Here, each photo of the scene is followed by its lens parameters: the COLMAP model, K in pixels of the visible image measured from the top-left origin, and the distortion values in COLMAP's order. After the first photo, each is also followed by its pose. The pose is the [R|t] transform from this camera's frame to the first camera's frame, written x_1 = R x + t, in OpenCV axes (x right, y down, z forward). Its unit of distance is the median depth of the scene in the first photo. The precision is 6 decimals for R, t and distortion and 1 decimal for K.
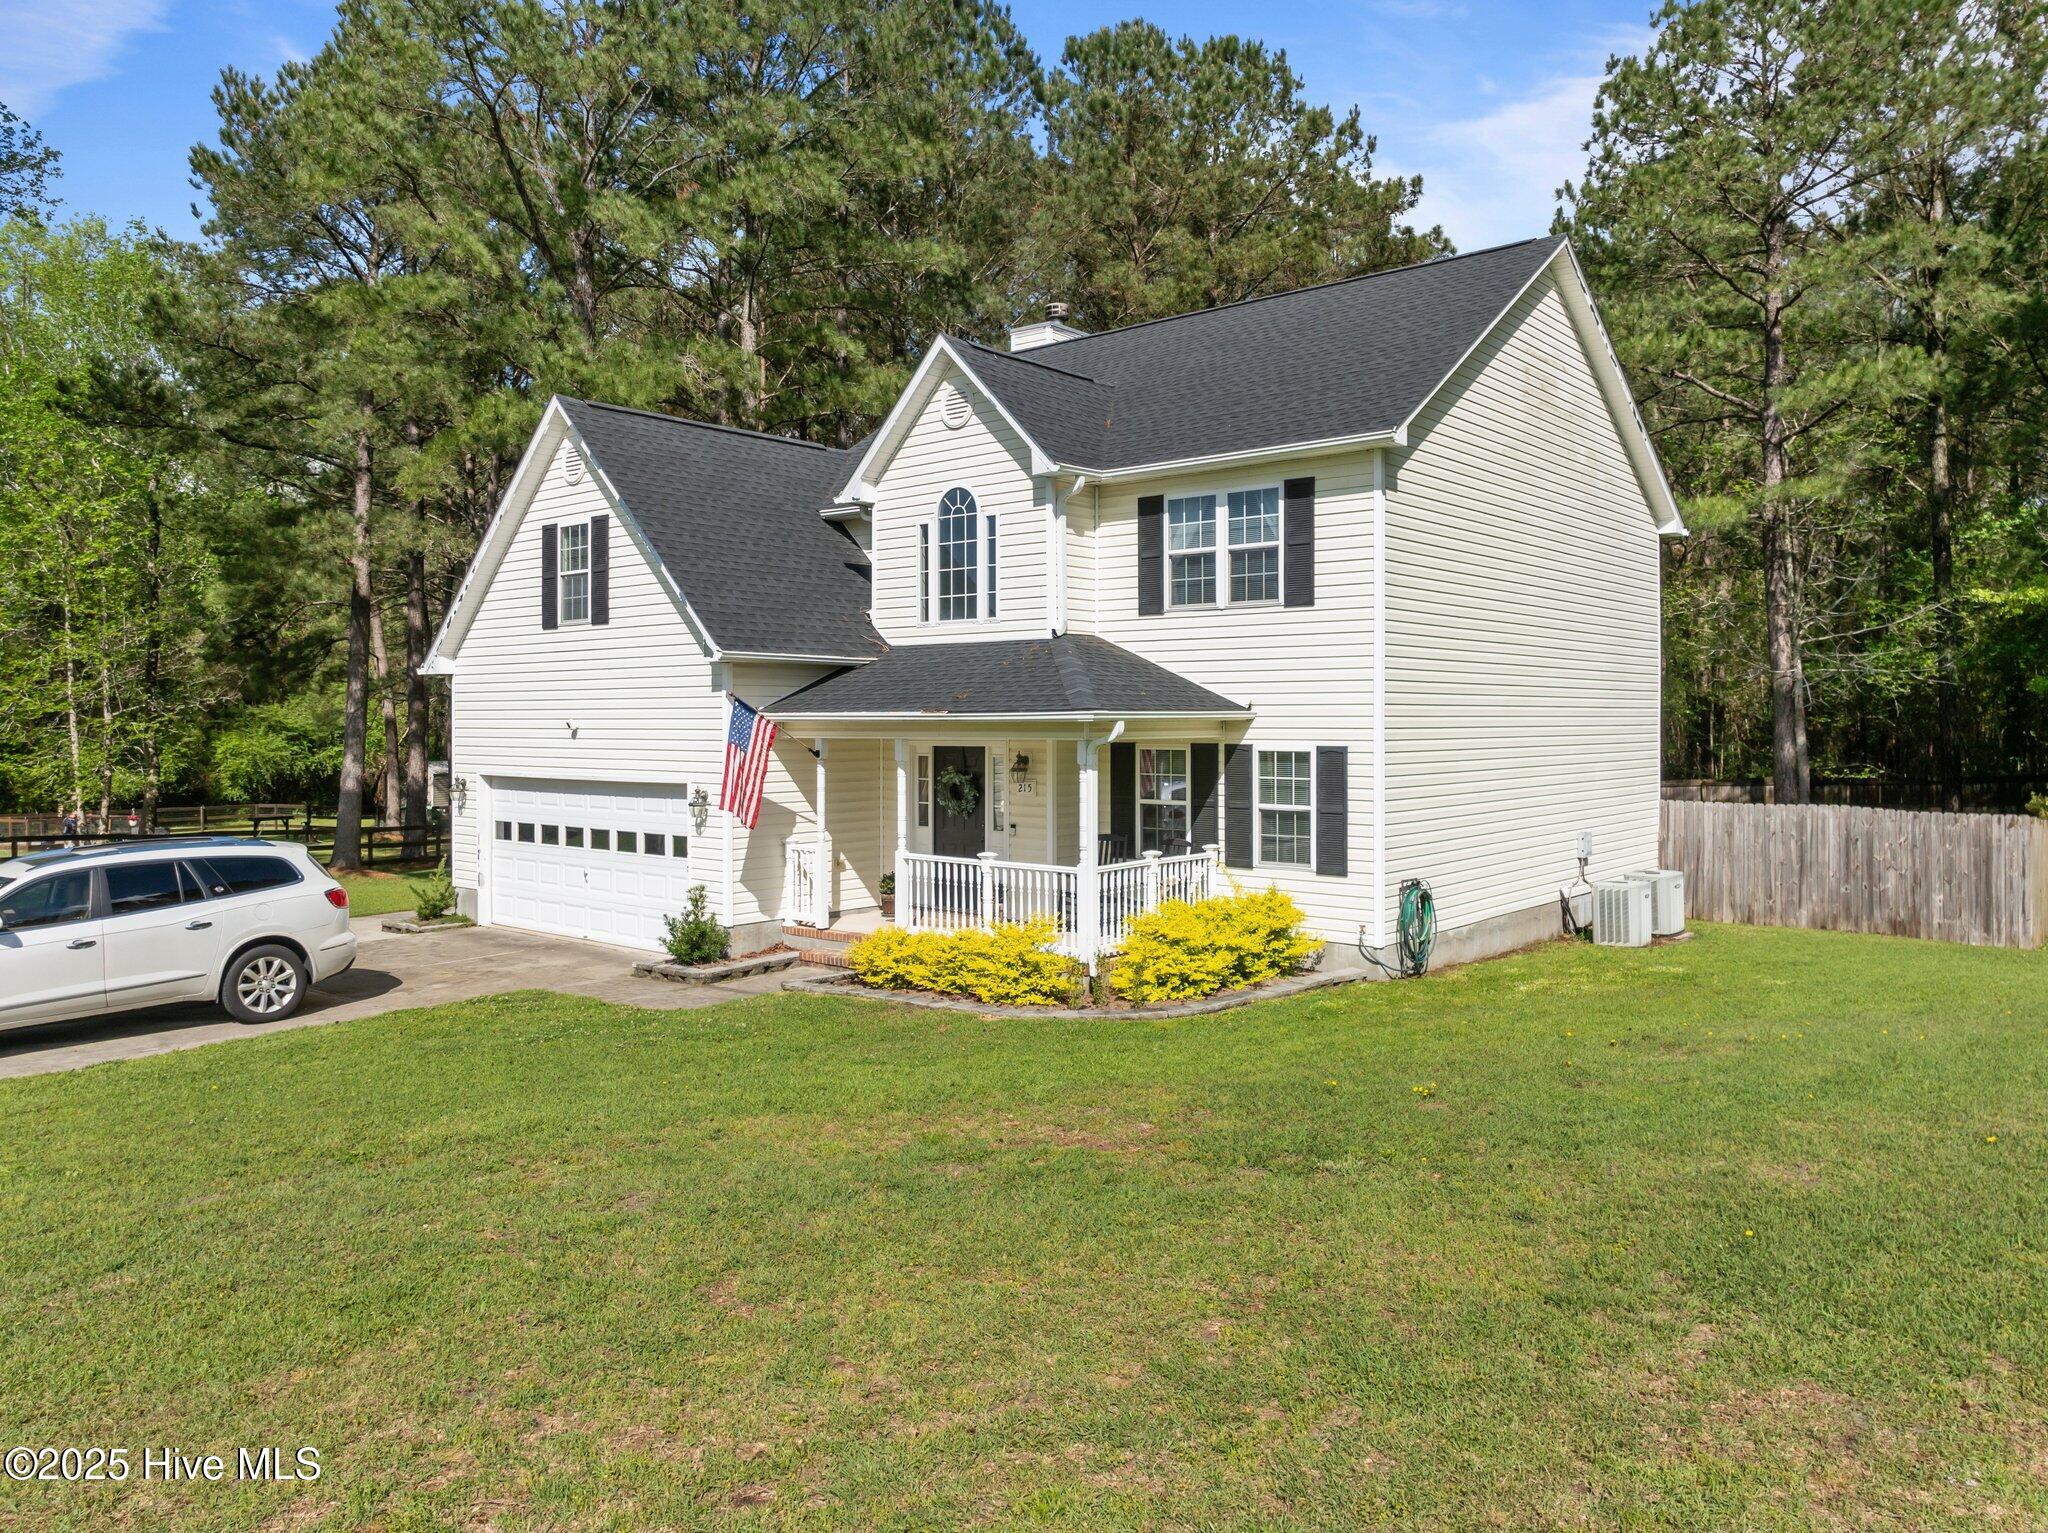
lens RADIAL K [[1397.5, 0, 1046.2], [0, 1397.5, 725.1], [0, 0, 1]] dist [-0.005112, -0.001923]
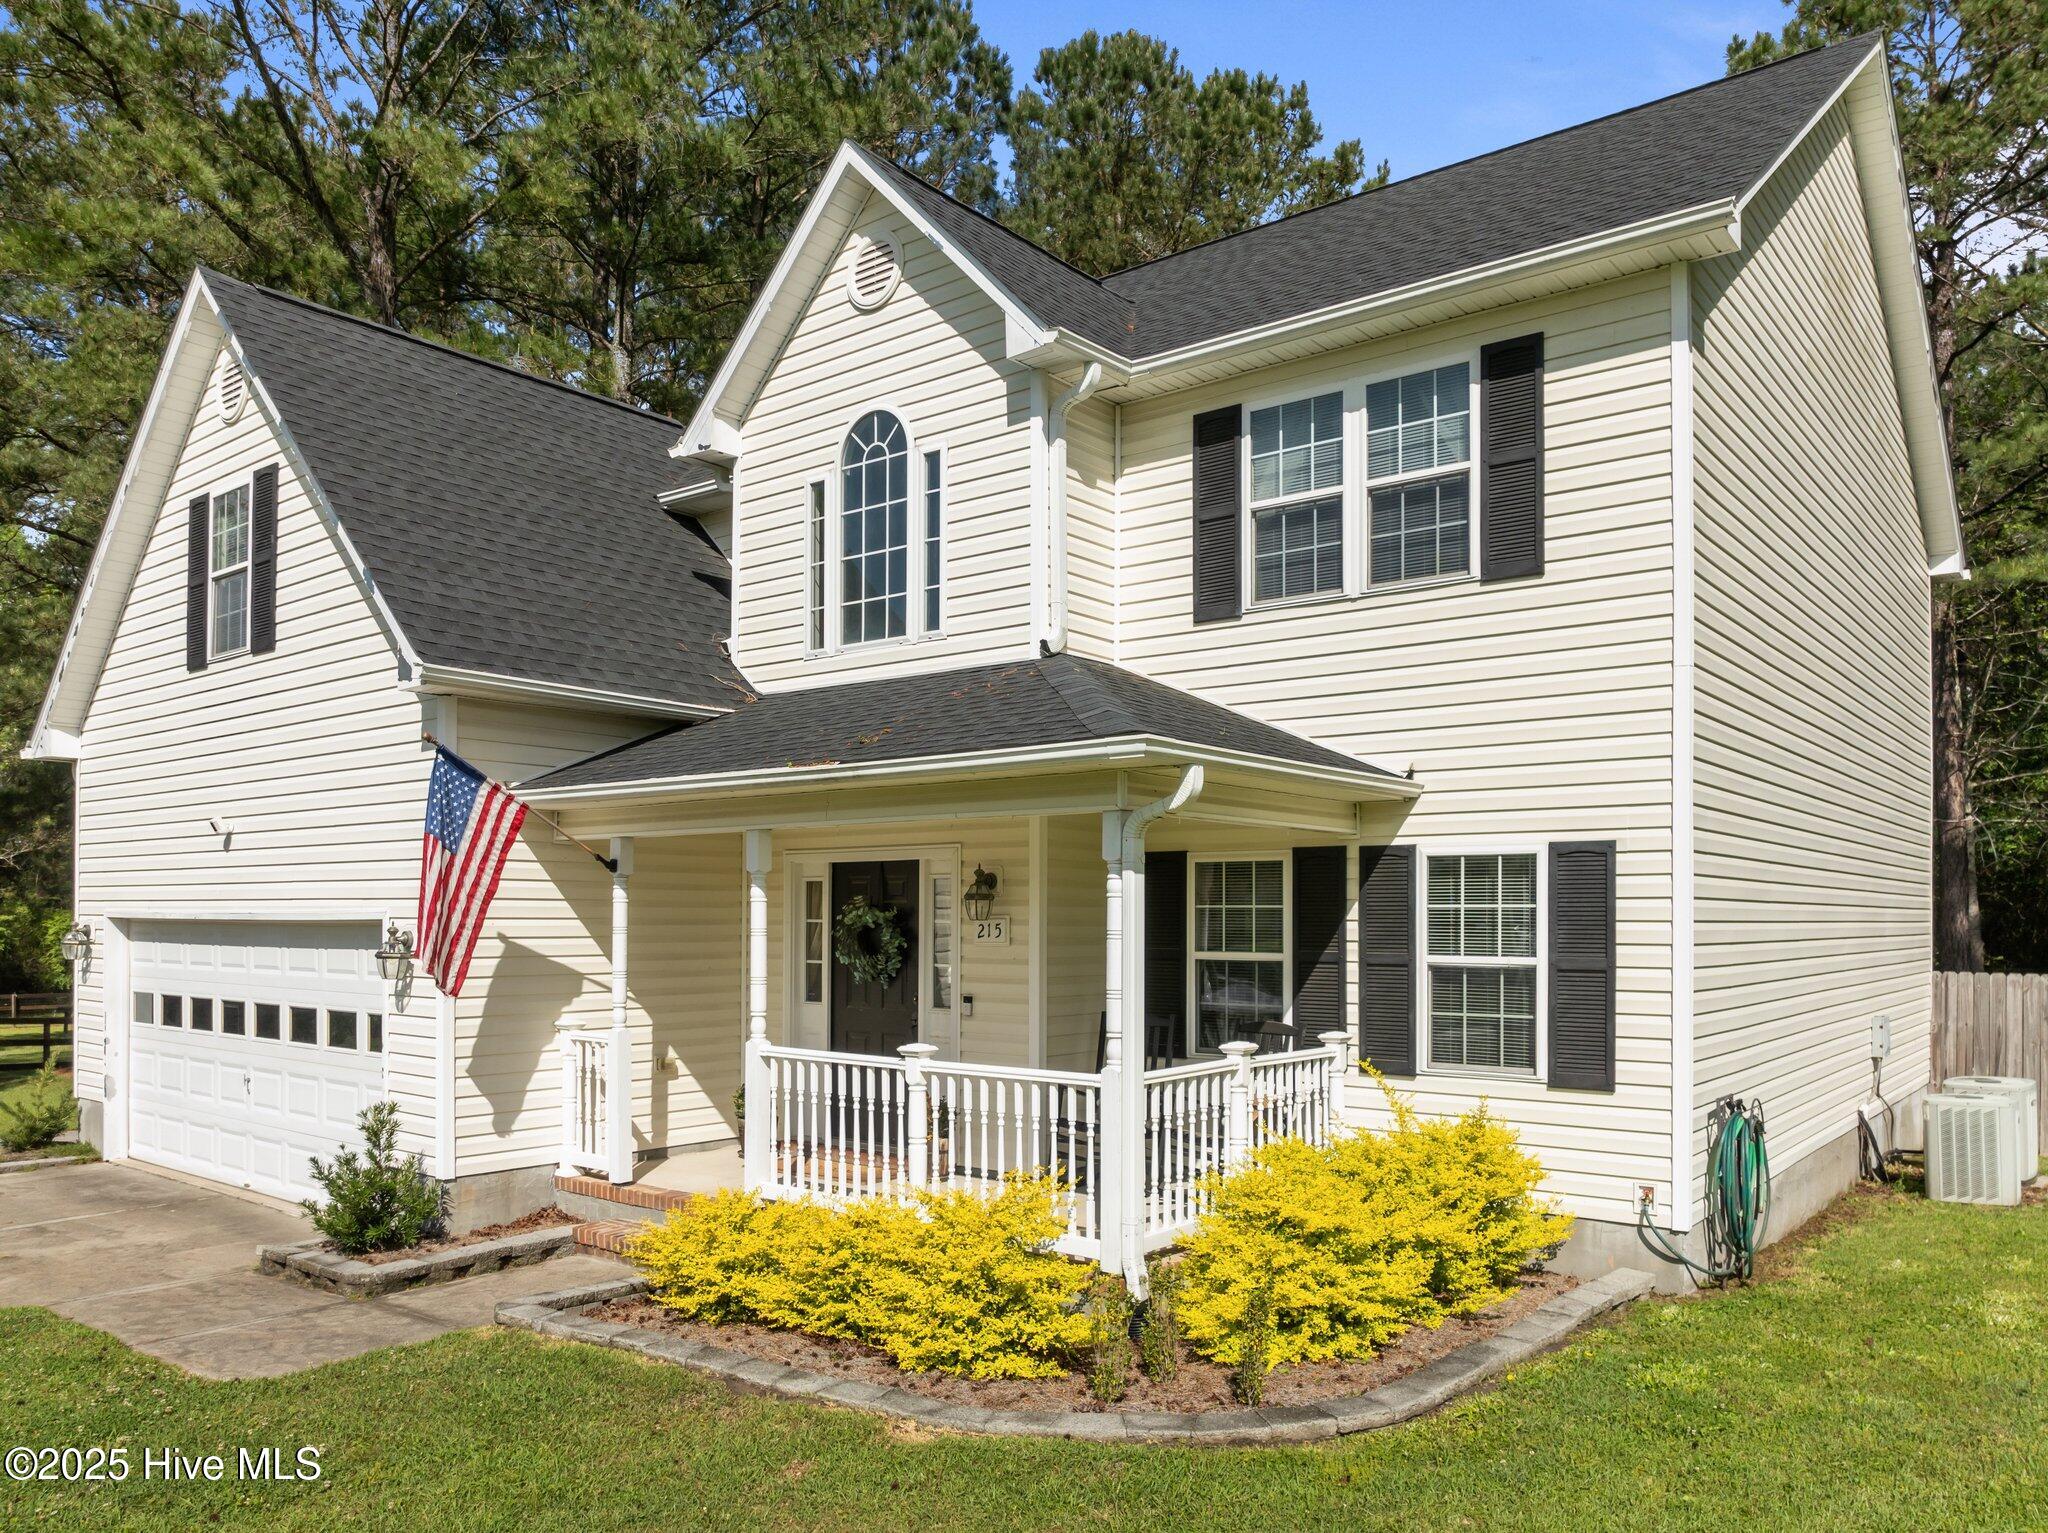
lens RADIAL K [[1451.2, 0, 1042.0], [0, 1451.2, 910.1], [0, 0, 1]] dist [-0.029334, -0.009427]
pose [[0.999591, 0.005754, 0.027999, -0.010565], [-0.005516, 0.999948, -0.008578, 0.041819], [-0.028047, 0.008420, 0.999571, 0.421978]]
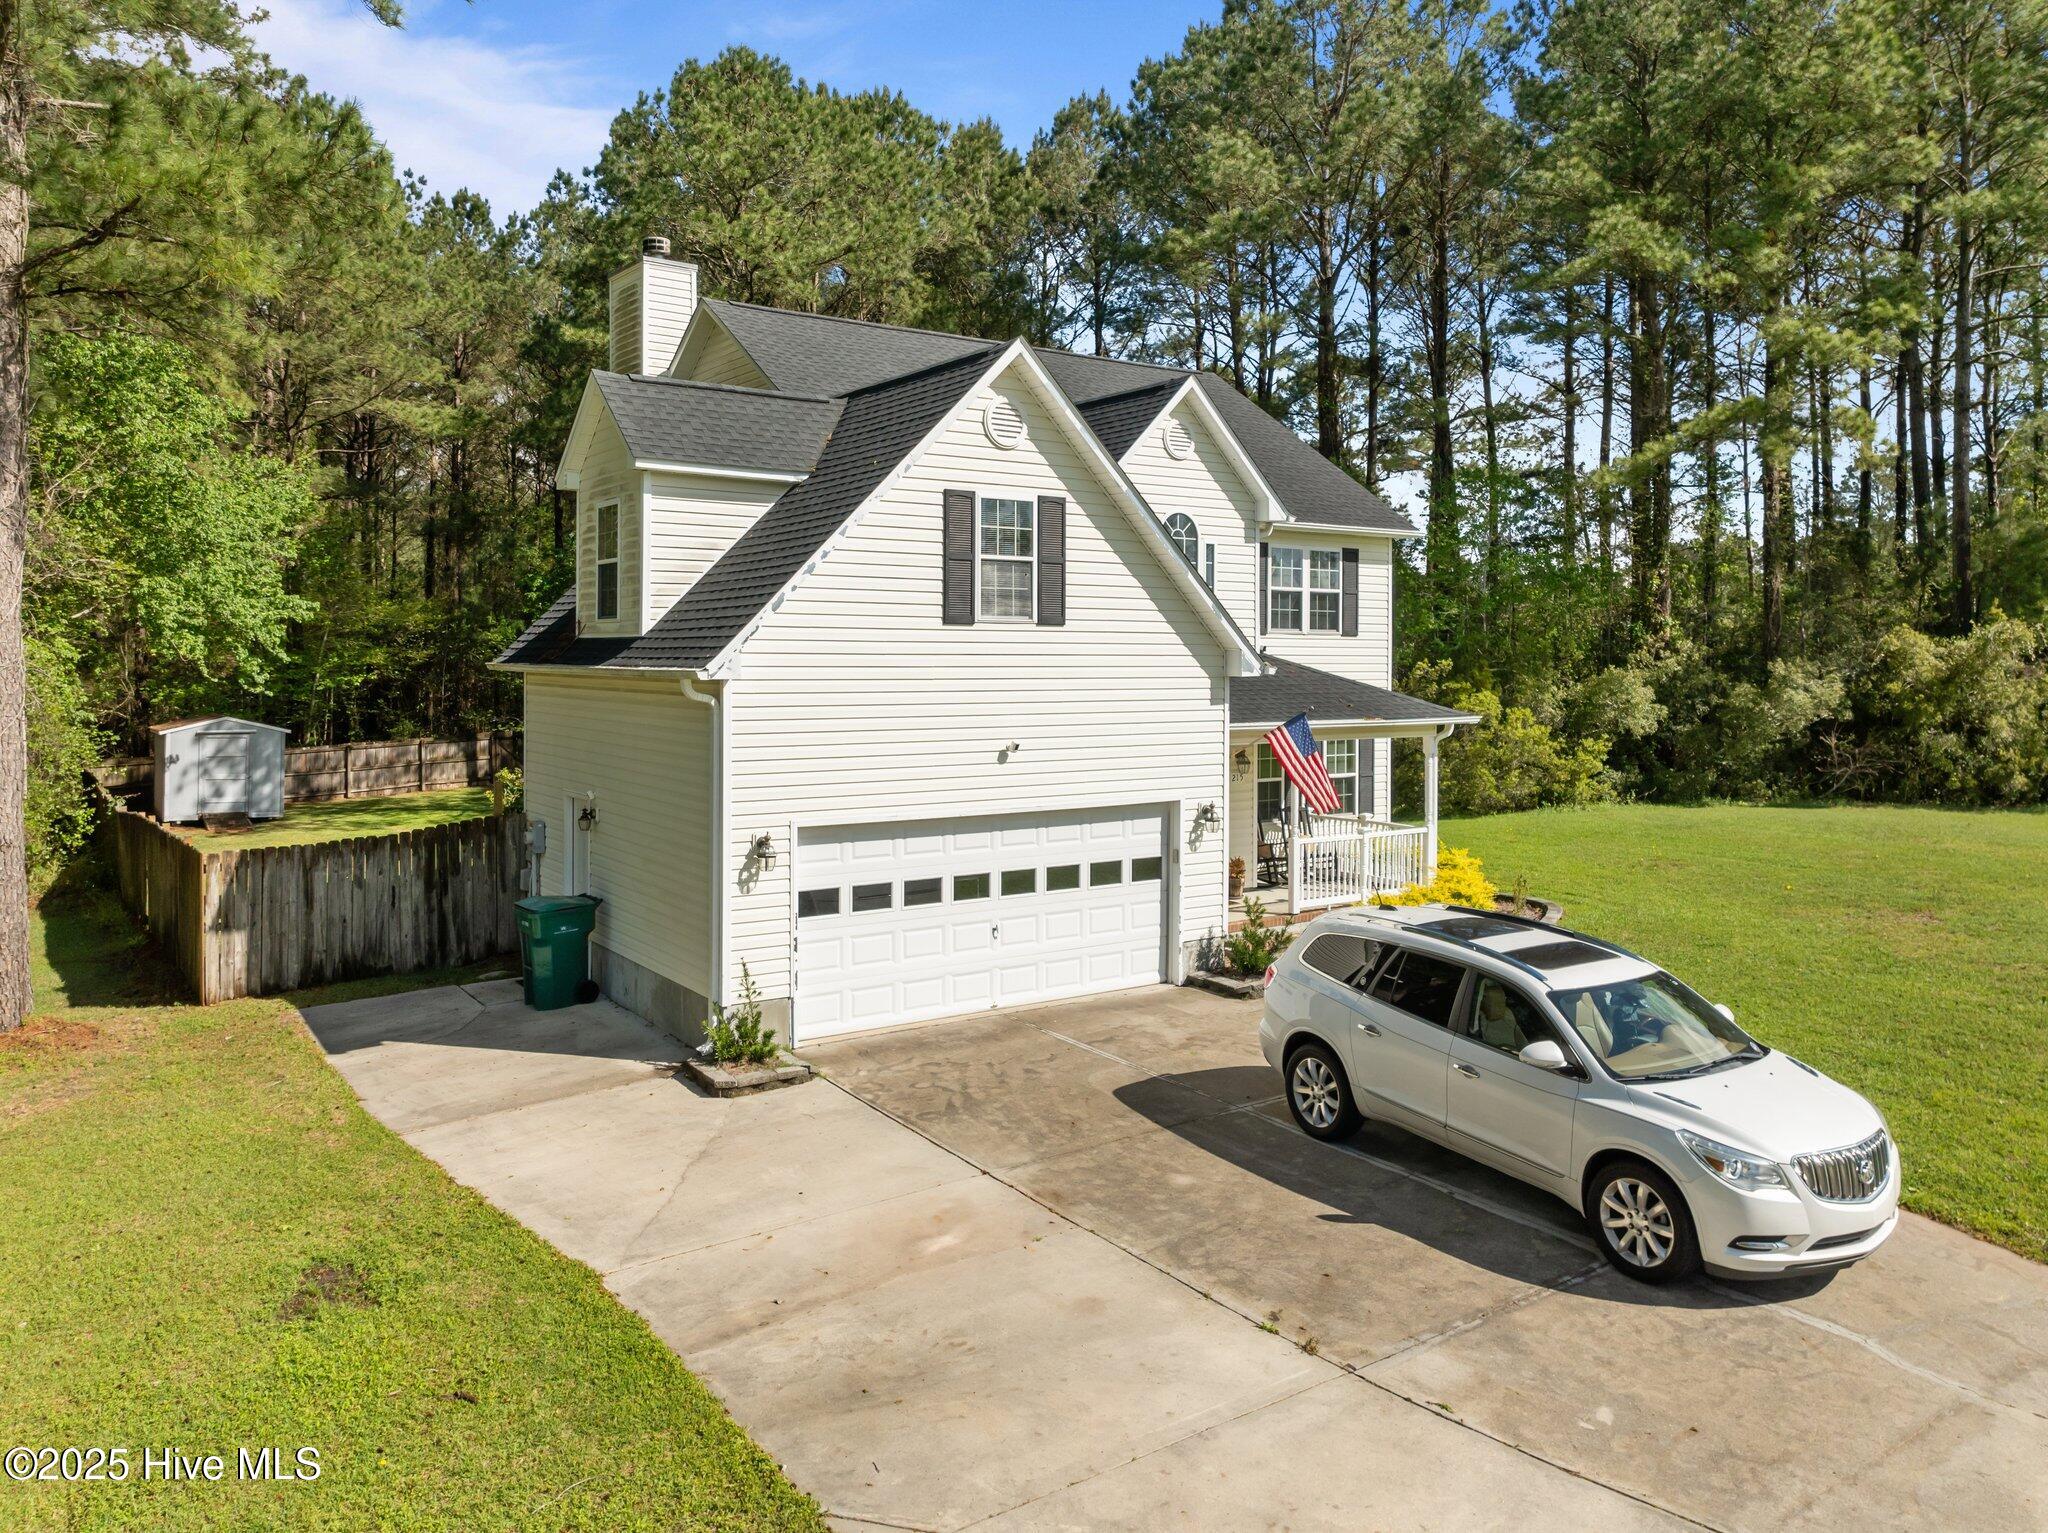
lens RADIAL K [[1451.7, 0, 1009.1], [0, 1451.7, 690.0], [0, 0, 1]] dist [-0.028540, 0.002054]
pose [[0.285542, -0.019774, 0.958162, -1.258373], [0.001804, 0.999796, 0.020096, -0.054999], [-0.958364, -0.004010, 0.285520, 0.834272]]
